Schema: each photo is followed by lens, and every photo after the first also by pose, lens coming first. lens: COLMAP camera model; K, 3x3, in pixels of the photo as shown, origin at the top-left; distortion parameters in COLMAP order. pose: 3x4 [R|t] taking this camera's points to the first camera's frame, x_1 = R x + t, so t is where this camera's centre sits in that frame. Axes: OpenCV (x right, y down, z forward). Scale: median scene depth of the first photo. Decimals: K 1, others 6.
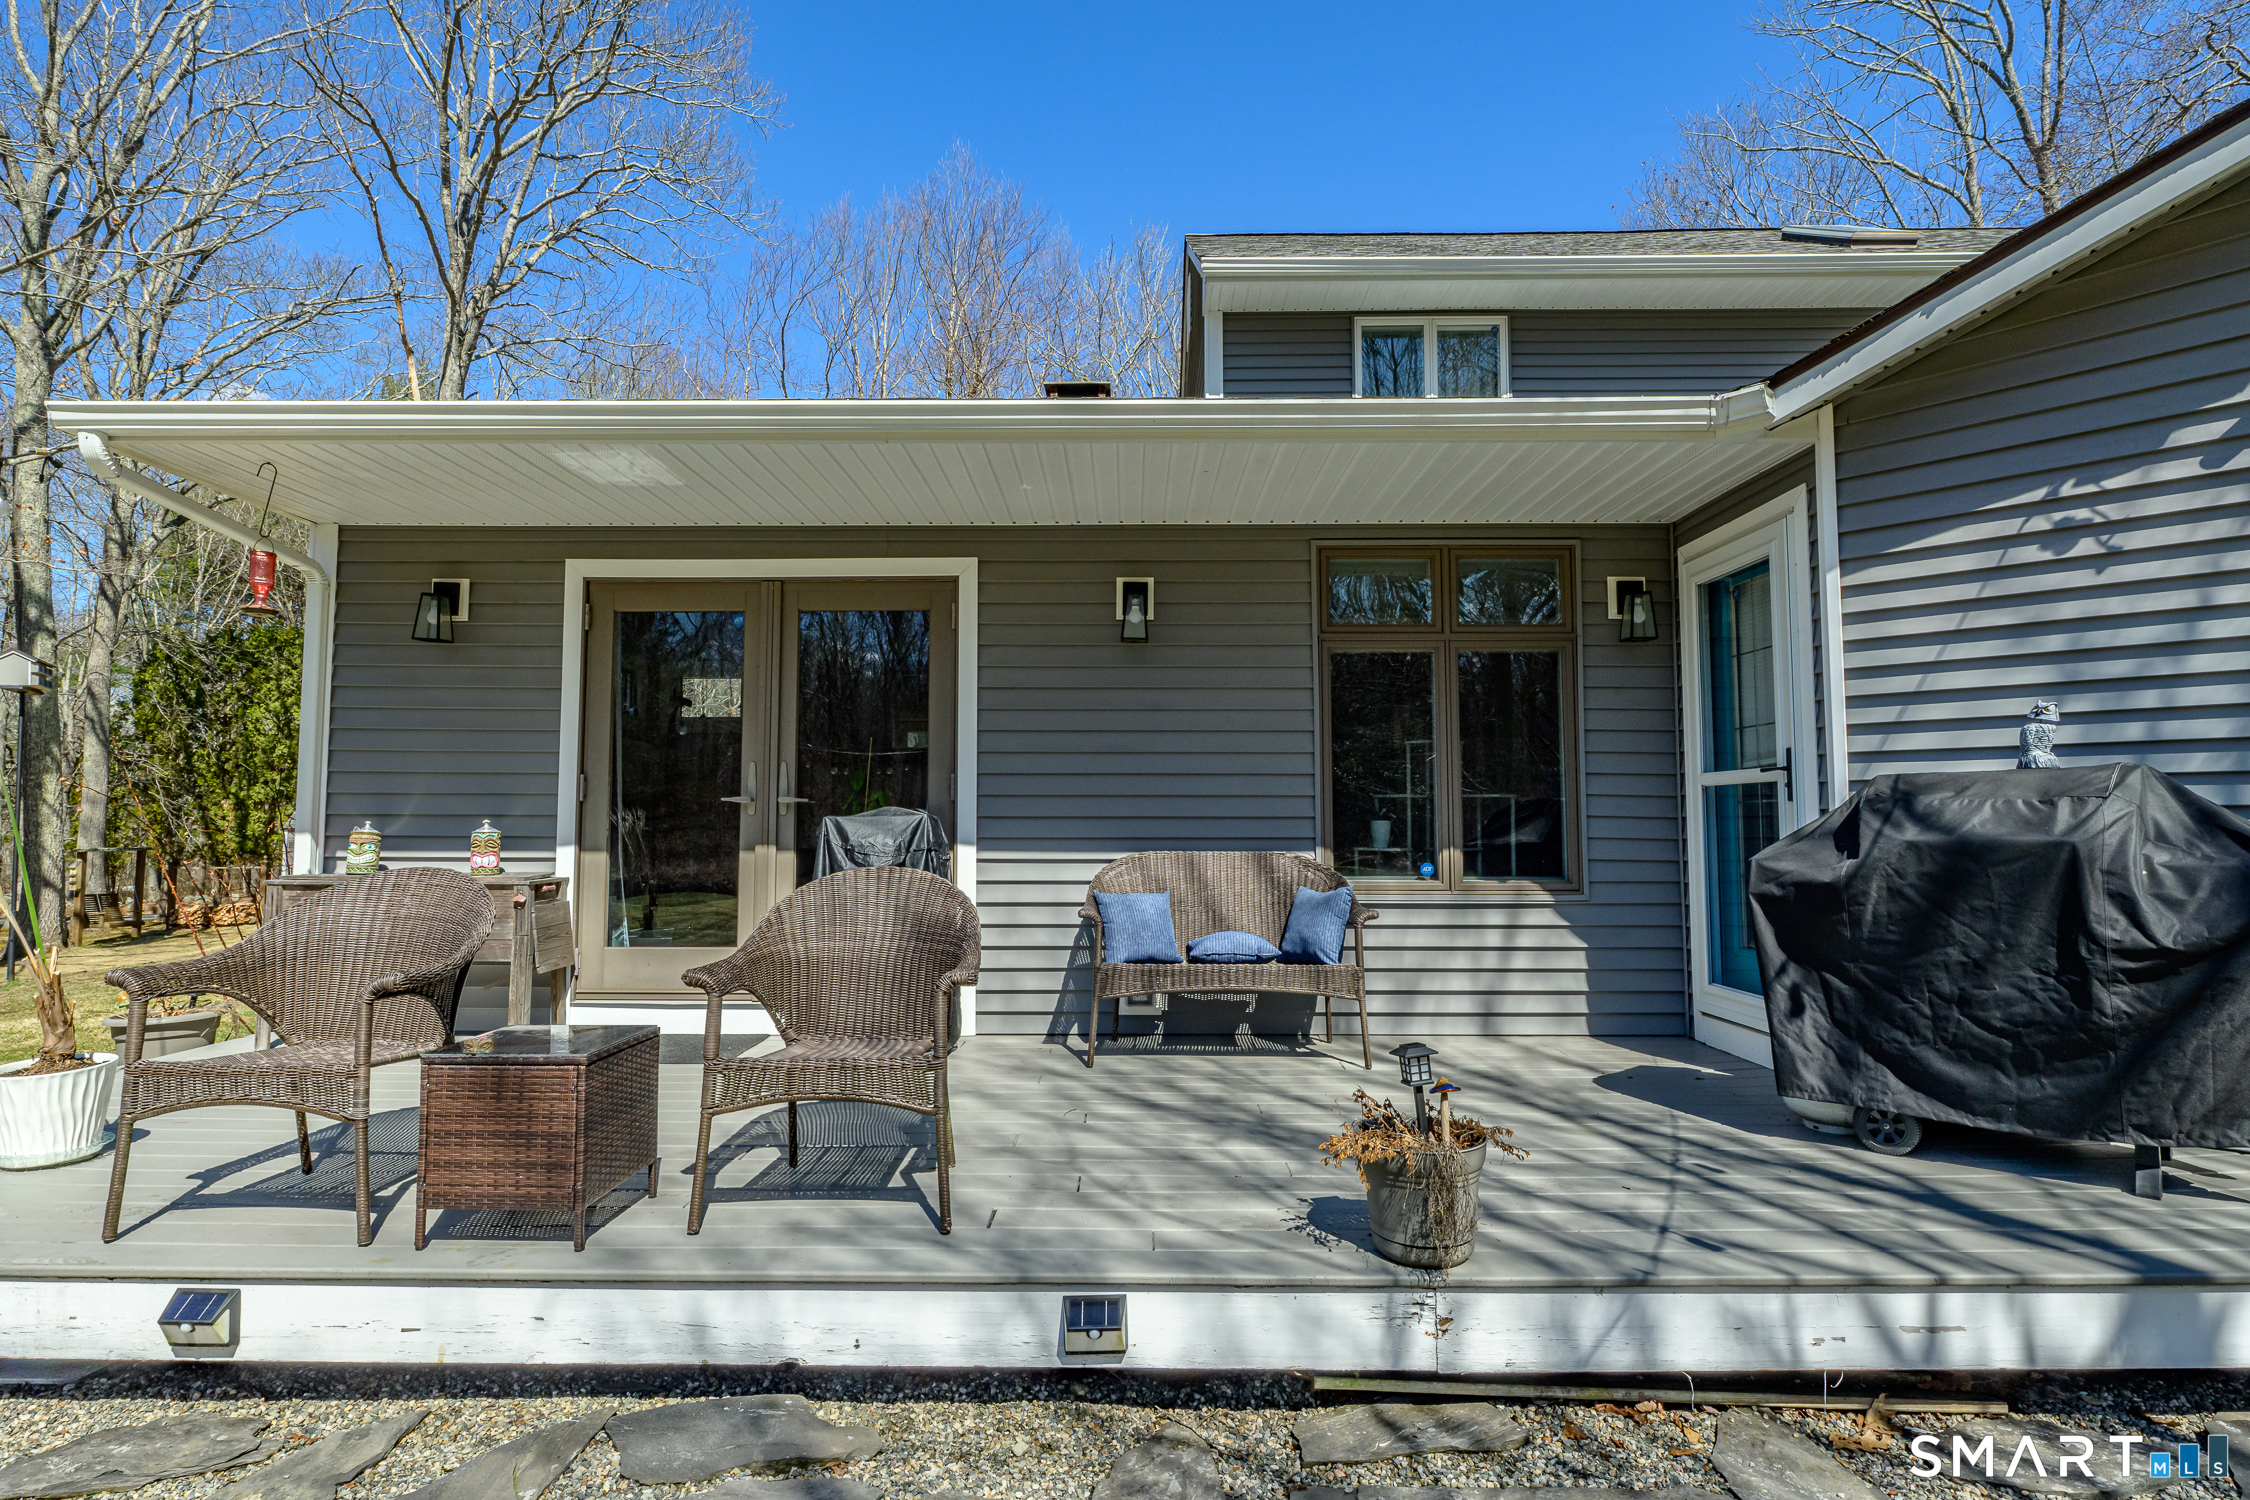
lens RADIAL K [[1161.1, 0, 1125.0], [0, 1161.1, 750.0], [0, 0, 1]] dist [-0.004121, -0.001457]
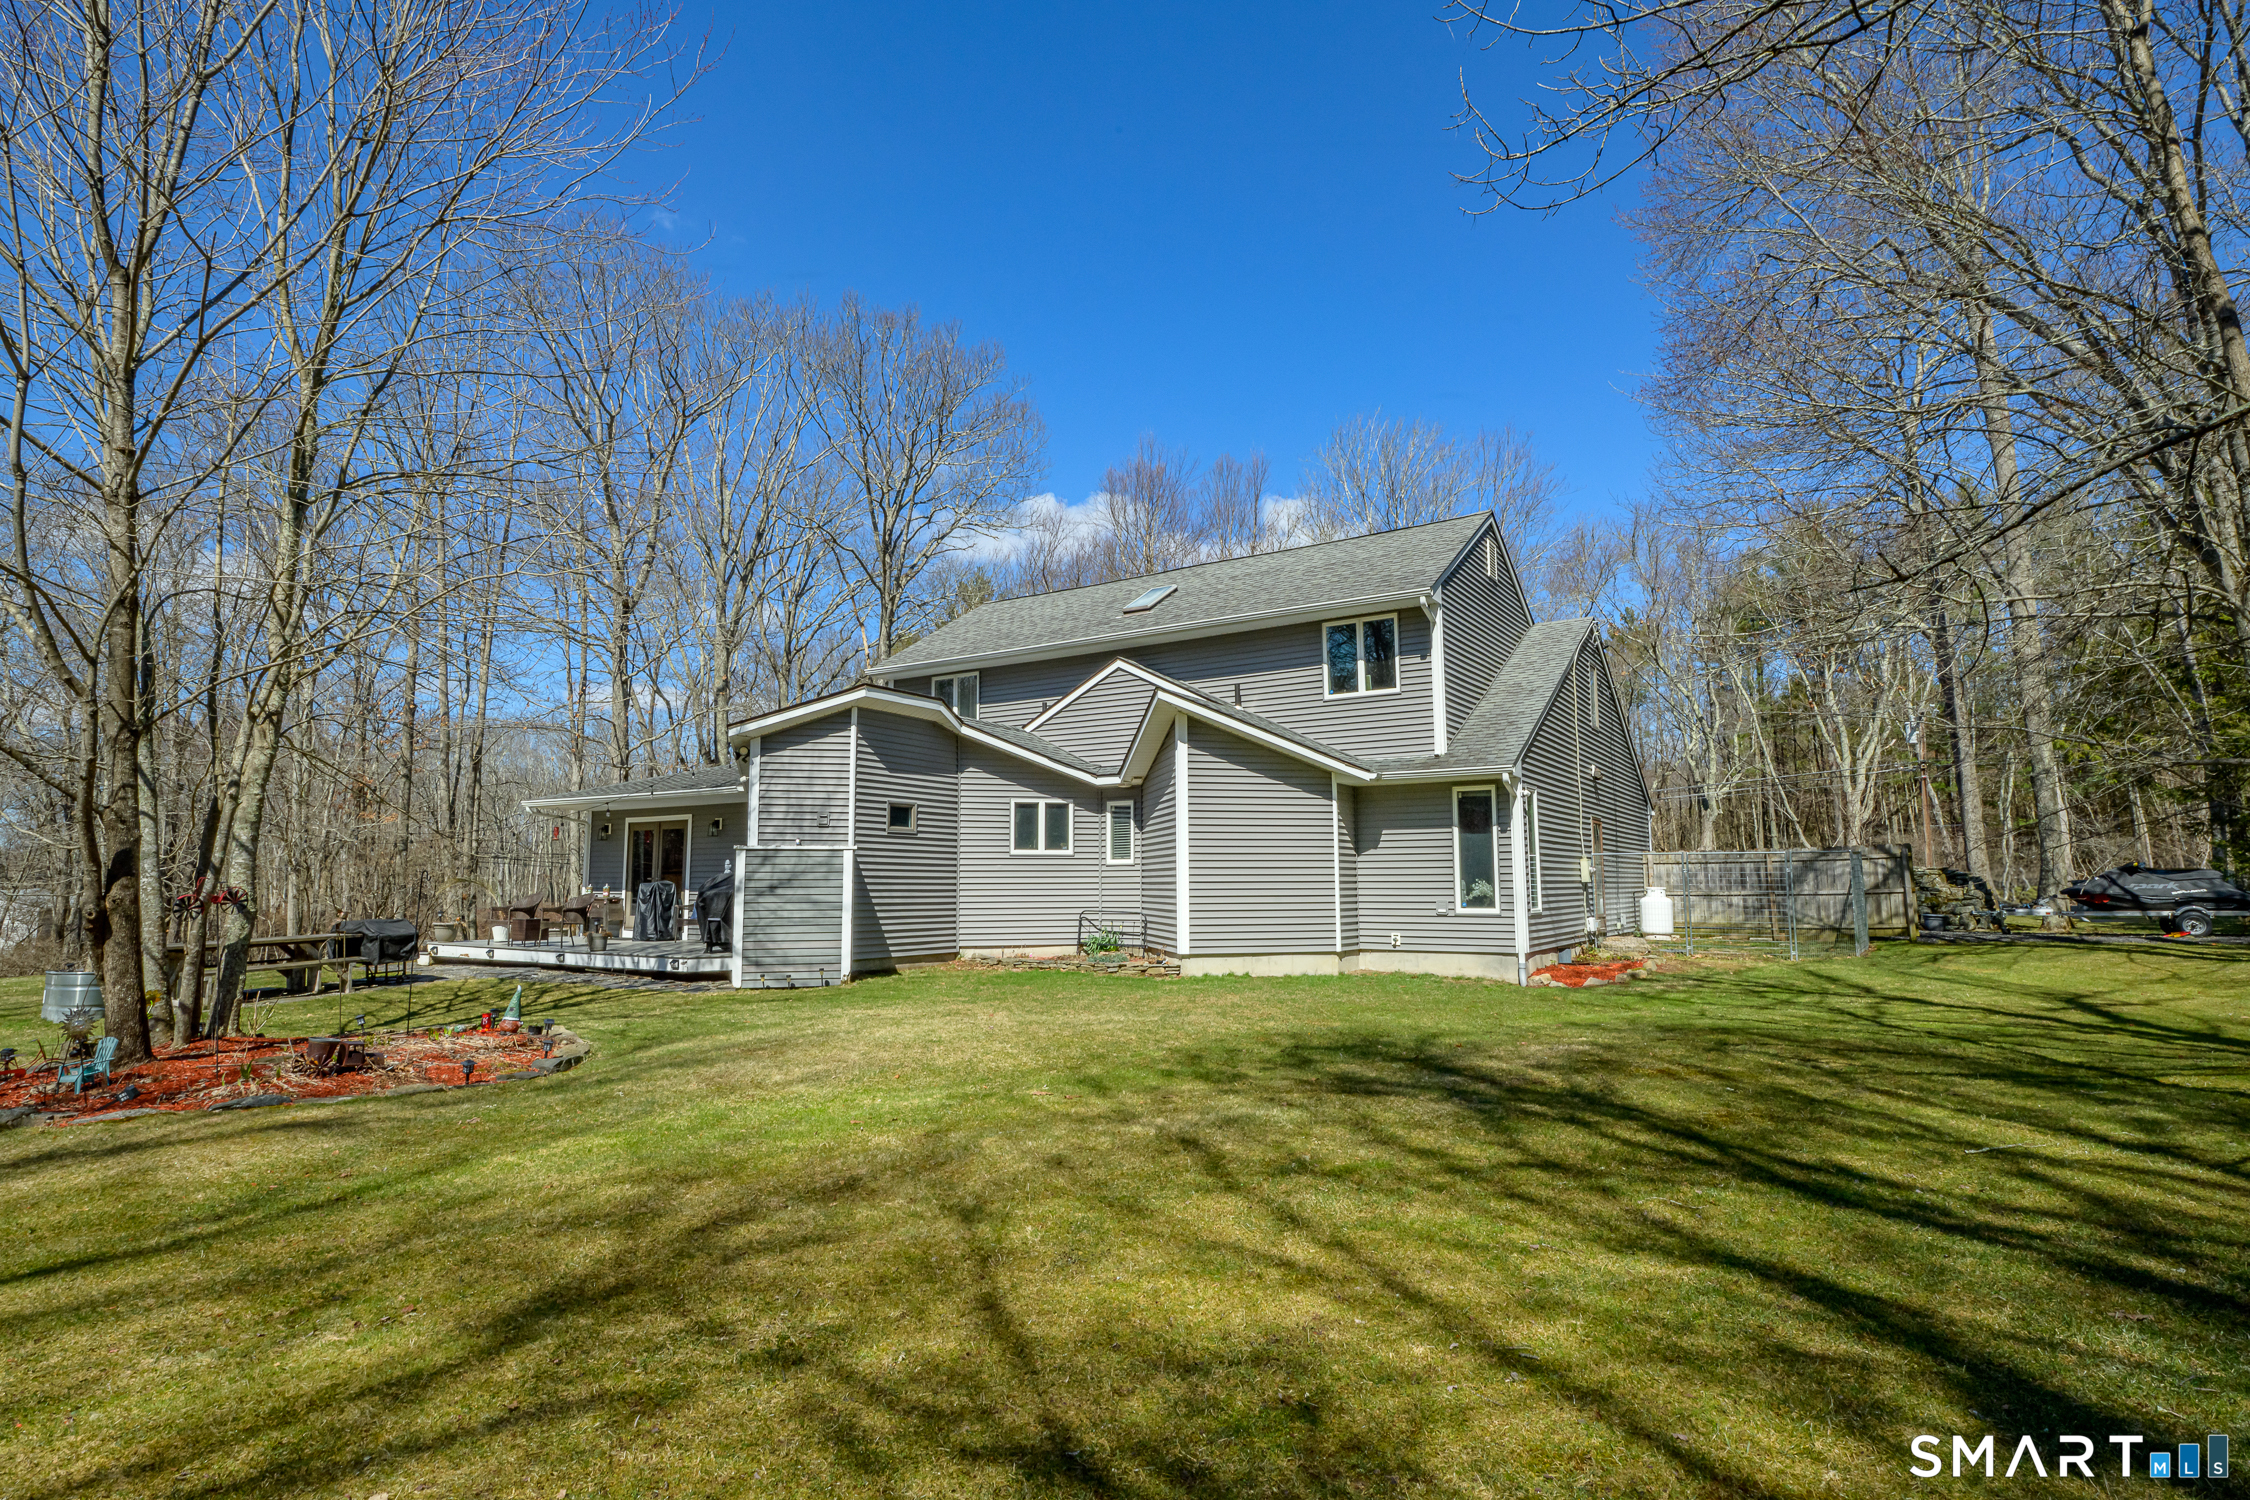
lens RADIAL K [[1161.1, 0, 1125.0], [0, 1161.1, 750.0], [0, 0, 1]] dist [-0.004121, -0.001457]
pose [[0.844147, -0.063547, -0.532333, 3.122395], [0.039720, 0.997634, -0.056106, -0.105748], [0.534639, 0.026217, 0.844674, -1.466137]]
